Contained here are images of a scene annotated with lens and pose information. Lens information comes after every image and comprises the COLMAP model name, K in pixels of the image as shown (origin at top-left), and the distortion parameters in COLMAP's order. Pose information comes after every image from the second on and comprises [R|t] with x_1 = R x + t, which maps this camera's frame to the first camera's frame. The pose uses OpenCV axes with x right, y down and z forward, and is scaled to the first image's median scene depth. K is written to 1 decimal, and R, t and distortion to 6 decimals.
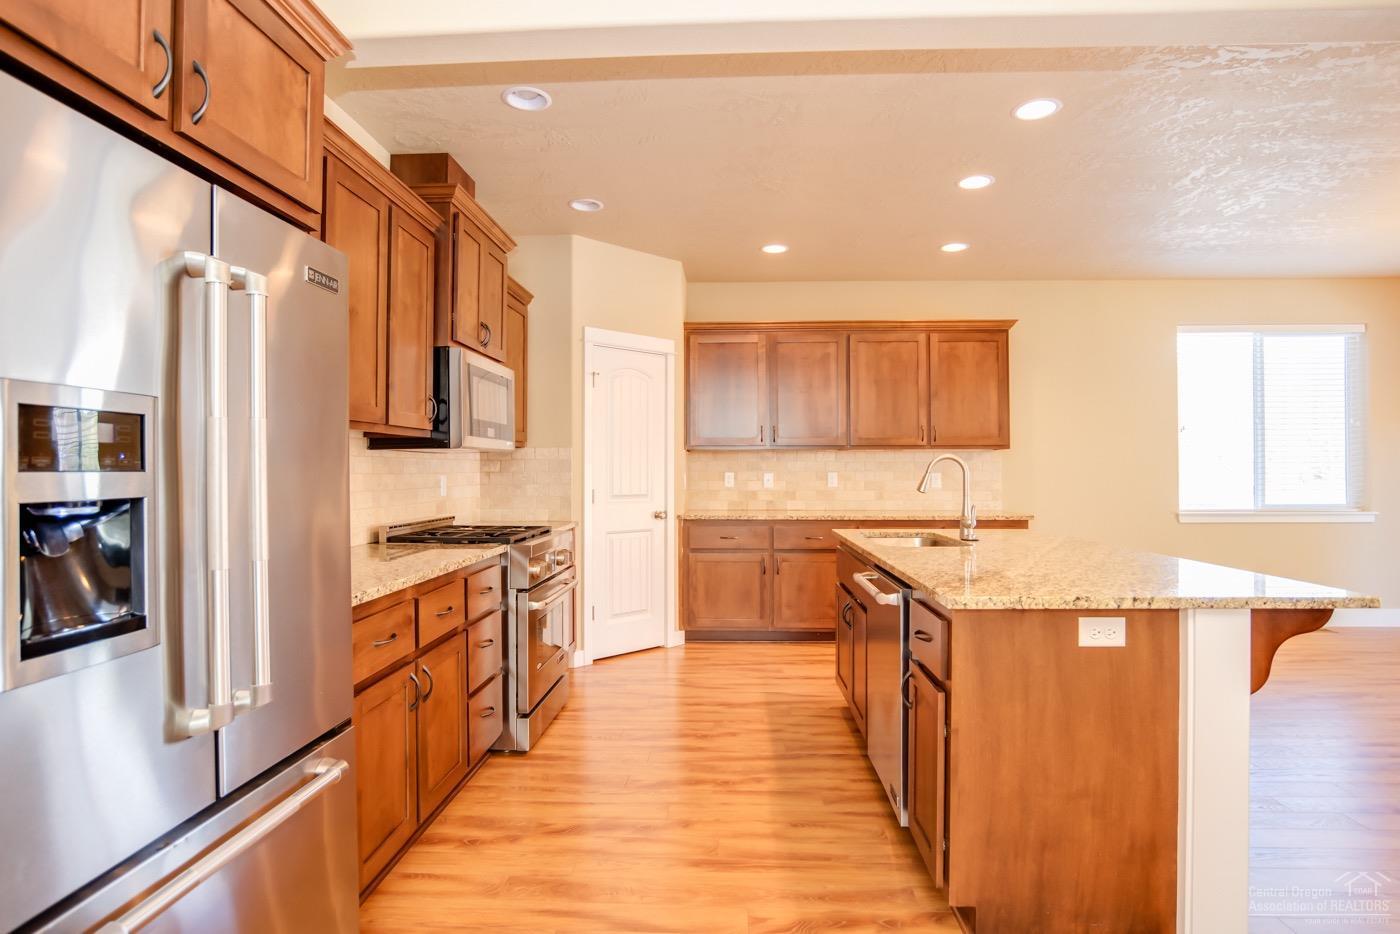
lens RADIAL K [[720.7, 0, 701.2], [0, 720.7, 464.9], [0, 0, 1]] dist [-0.038964, 0.006815]
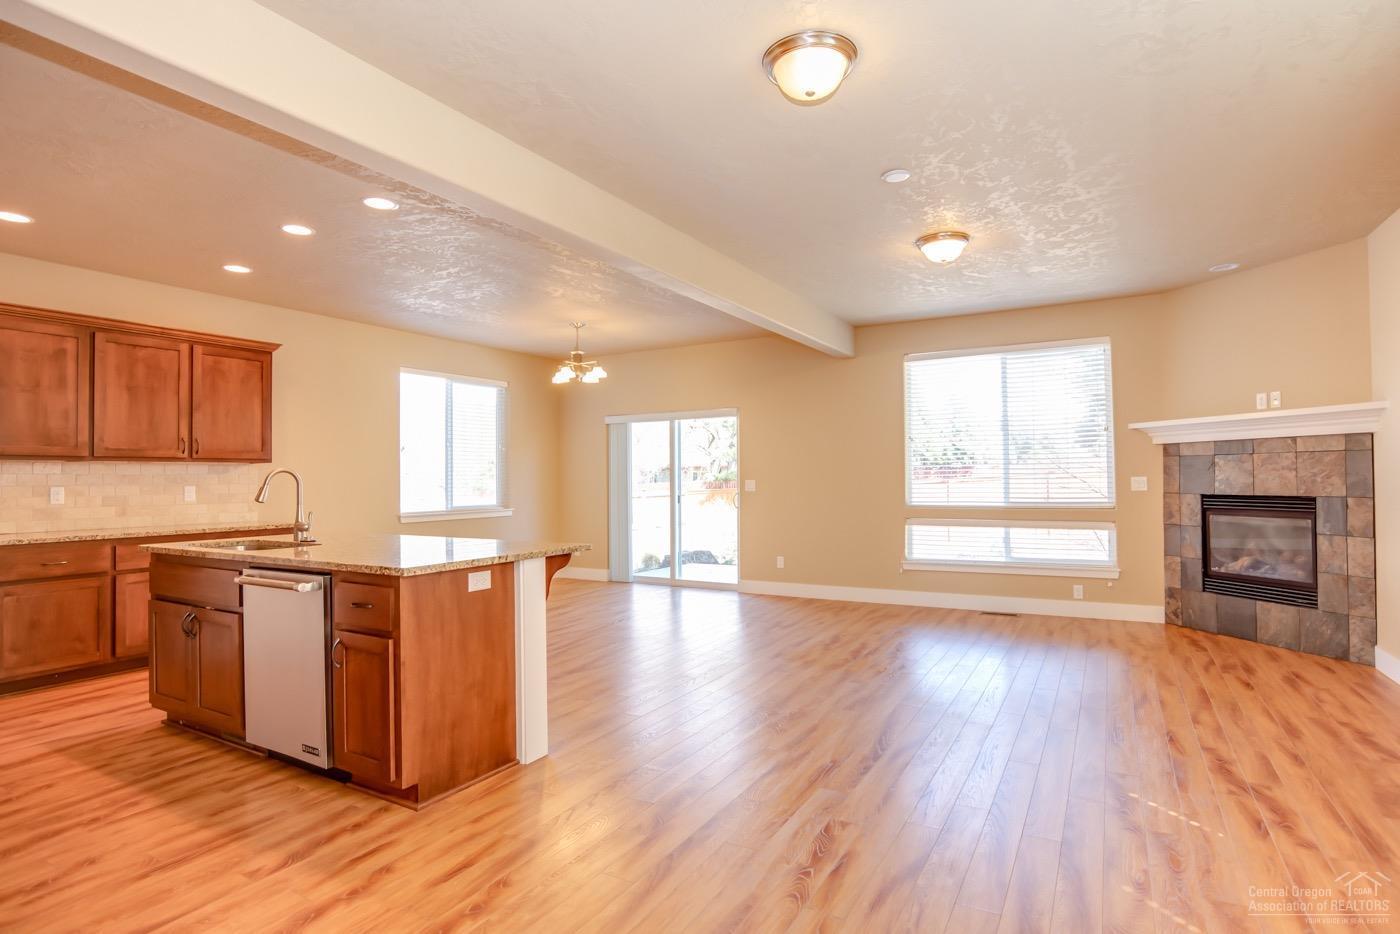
lens RADIAL K [[720.7, 0, 696.8], [0, 720.7, 468.7], [0, 0, 1]] dist [-0.038964, 0.006815]
pose [[0.464687, 0.007207, 0.885446, -0.316888], [0.004349, 0.999936, -0.010422, 0.000775], [-0.885464, 0.008694, 0.464626, -0.091412]]
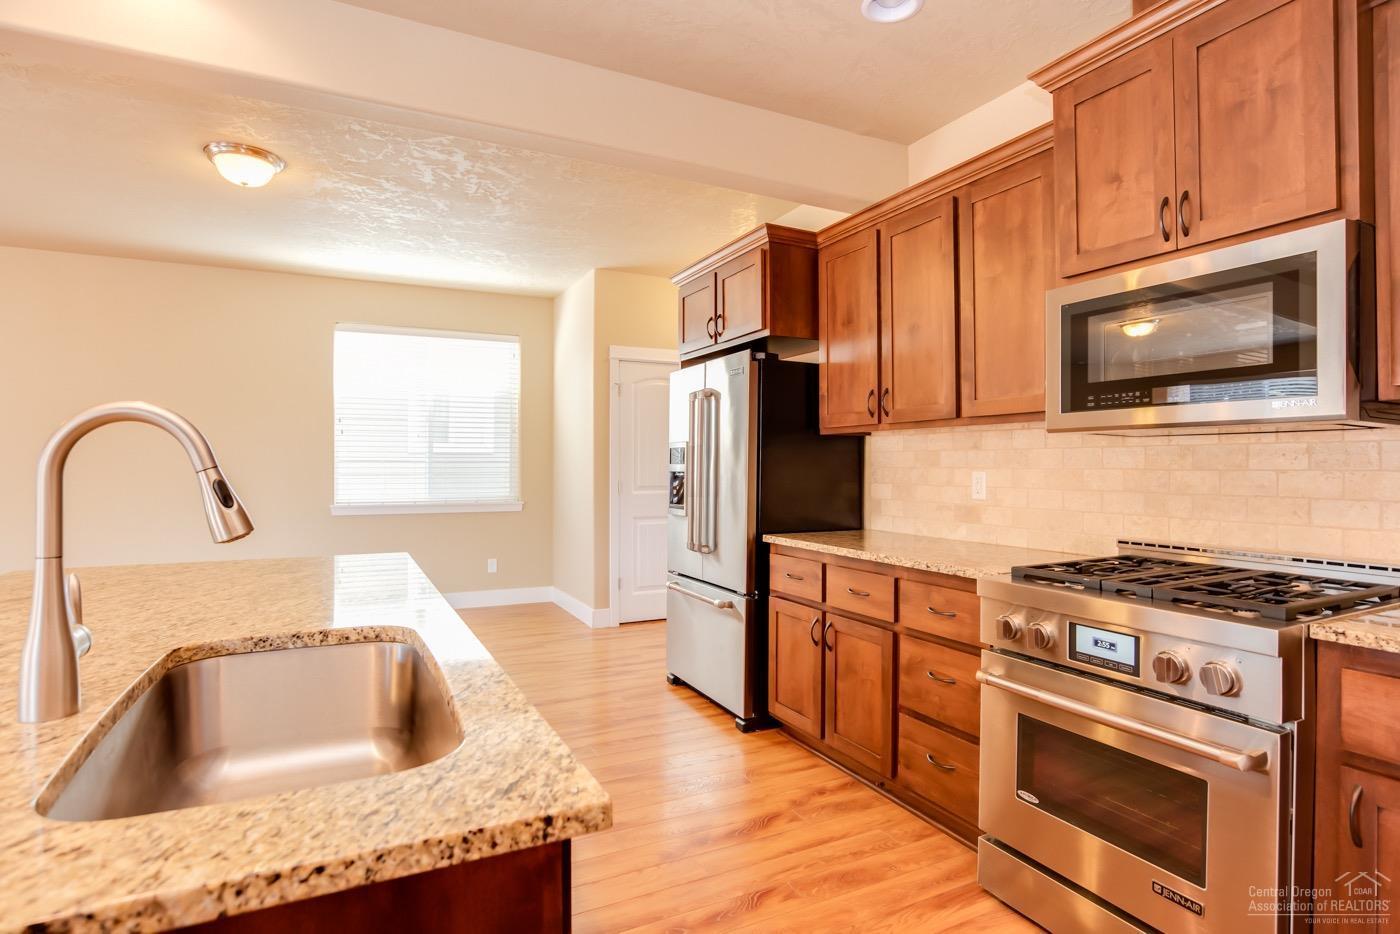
lens RADIAL K [[720.7, 0, 700.3], [0, 720.7, 465.3], [0, 0, 1]] dist [-0.038964, 0.006815]
pose [[-0.869984, -0.001115, -0.493079, 0.263706], [0.003509, 0.999958, -0.008453, 0.012745], [0.493068, -0.009084, -0.869944, 1.235438]]
